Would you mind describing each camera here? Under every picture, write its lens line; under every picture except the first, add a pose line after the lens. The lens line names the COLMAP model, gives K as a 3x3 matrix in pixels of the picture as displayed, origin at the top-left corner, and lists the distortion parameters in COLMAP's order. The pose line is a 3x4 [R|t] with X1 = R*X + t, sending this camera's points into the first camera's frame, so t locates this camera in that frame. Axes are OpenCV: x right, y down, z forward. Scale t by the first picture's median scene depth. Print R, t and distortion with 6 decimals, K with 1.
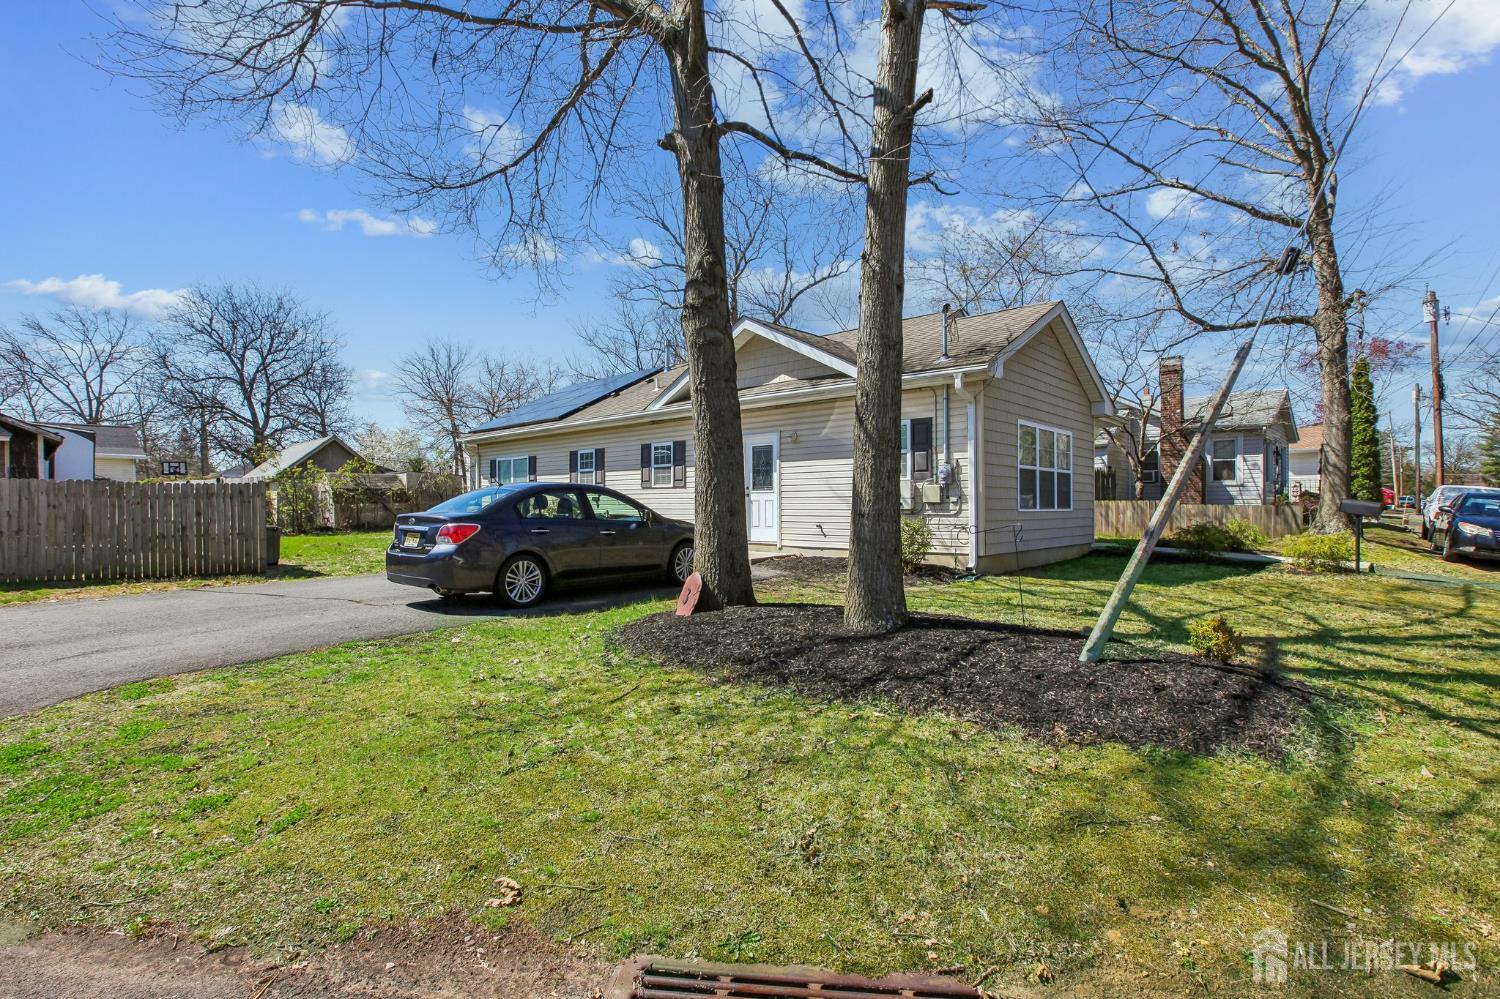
lens RADIAL K [[698.1, 0, 741.7], [0, 698.1, 505.2], [0, 0, 1]] dist [-0.033165, 0.004033]
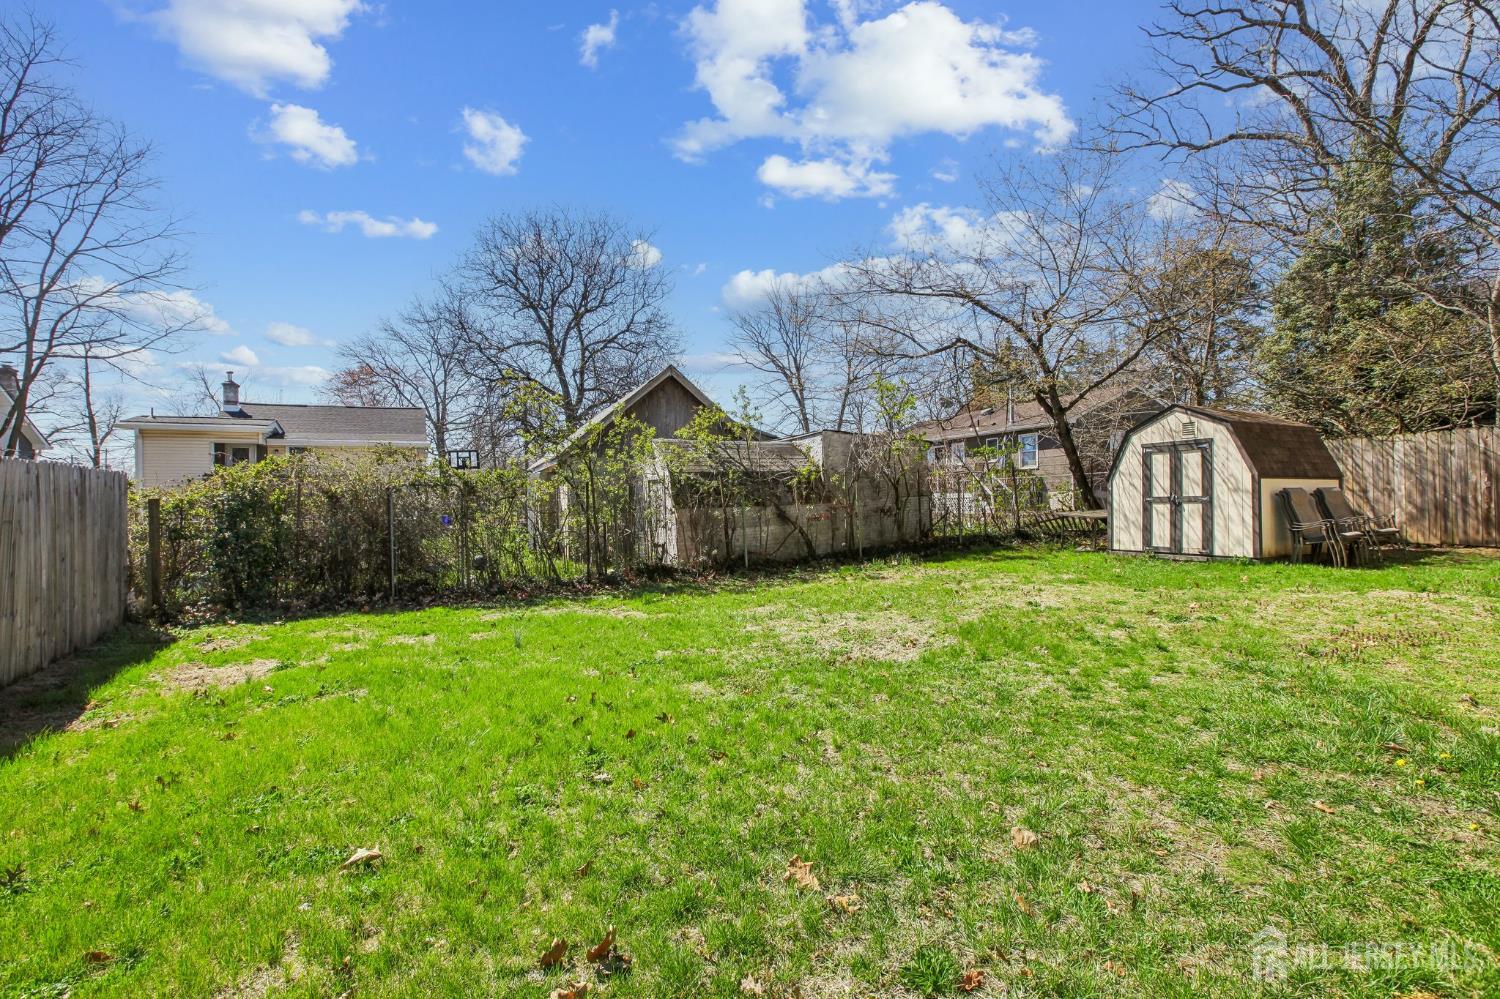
lens RADIAL K [[698.1, 0, 736.2], [0, 698.1, 497.9], [0, 0, 1]] dist [-0.033165, 0.004033]
pose [[0.913325, -0.016913, -0.406879, -0.535180], [0.013323, 0.999843, -0.011655, -0.004239], [0.407013, 0.005224, 0.913408, 0.874105]]
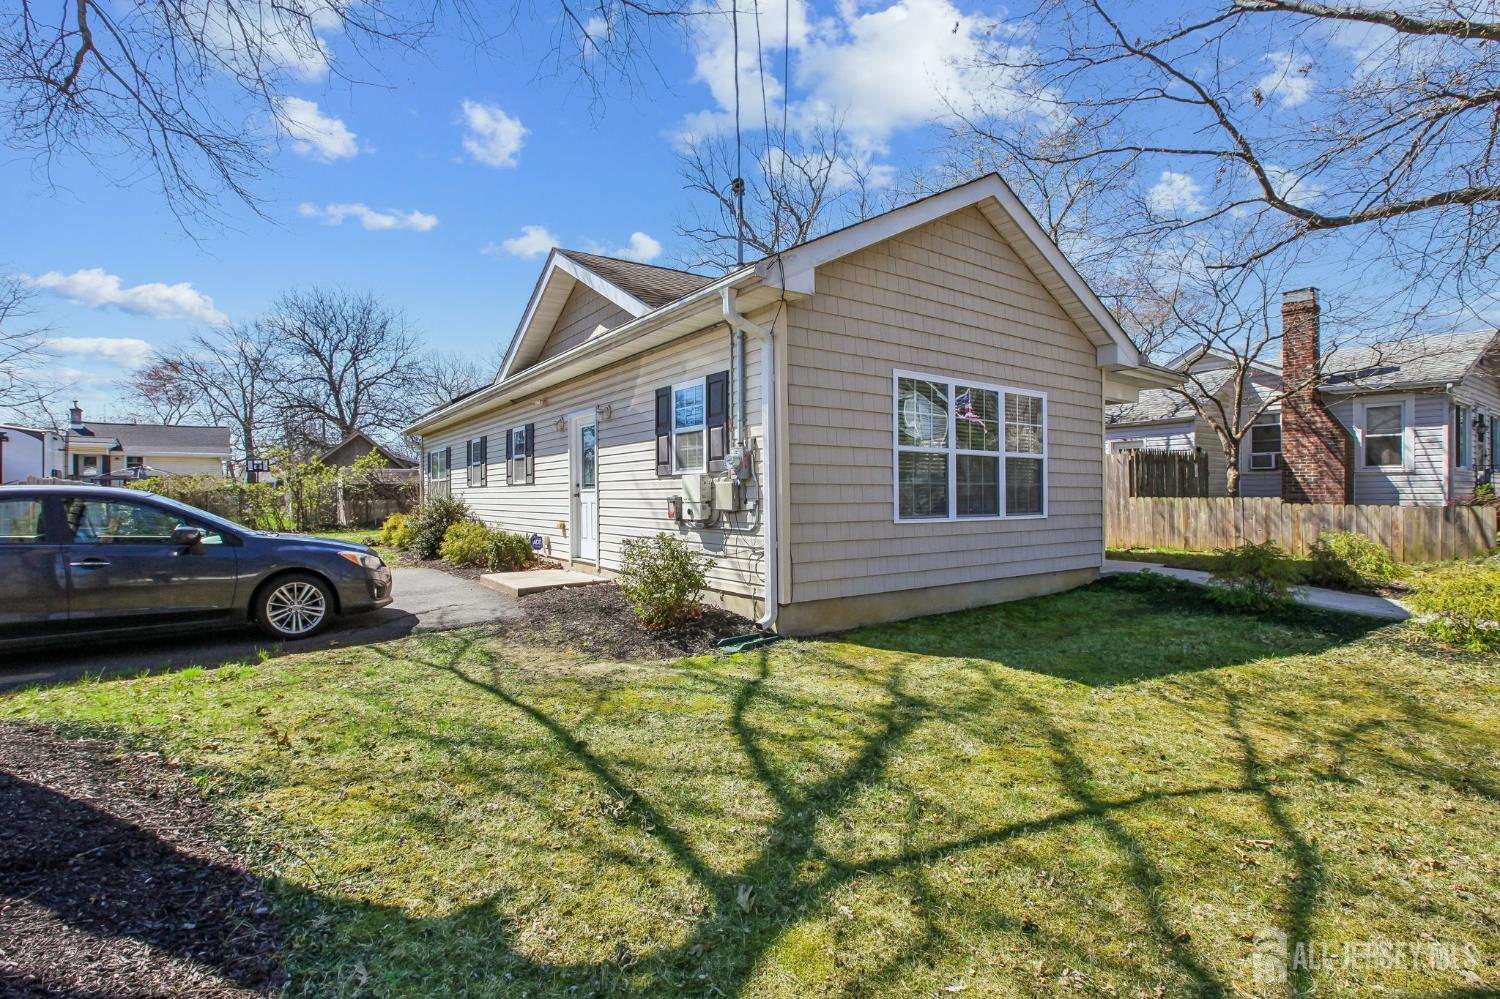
lens RADIAL K [[698.1, 0, 748.5], [0, 698.1, 502.5], [0, 0, 1]] dist [-0.033165, 0.004033]
pose [[0.979835, -0.001910, -0.199798, 0.226331], [0.004029, 0.999940, 0.010199, -0.009076], [0.199766, -0.010798, 0.979784, 0.221171]]
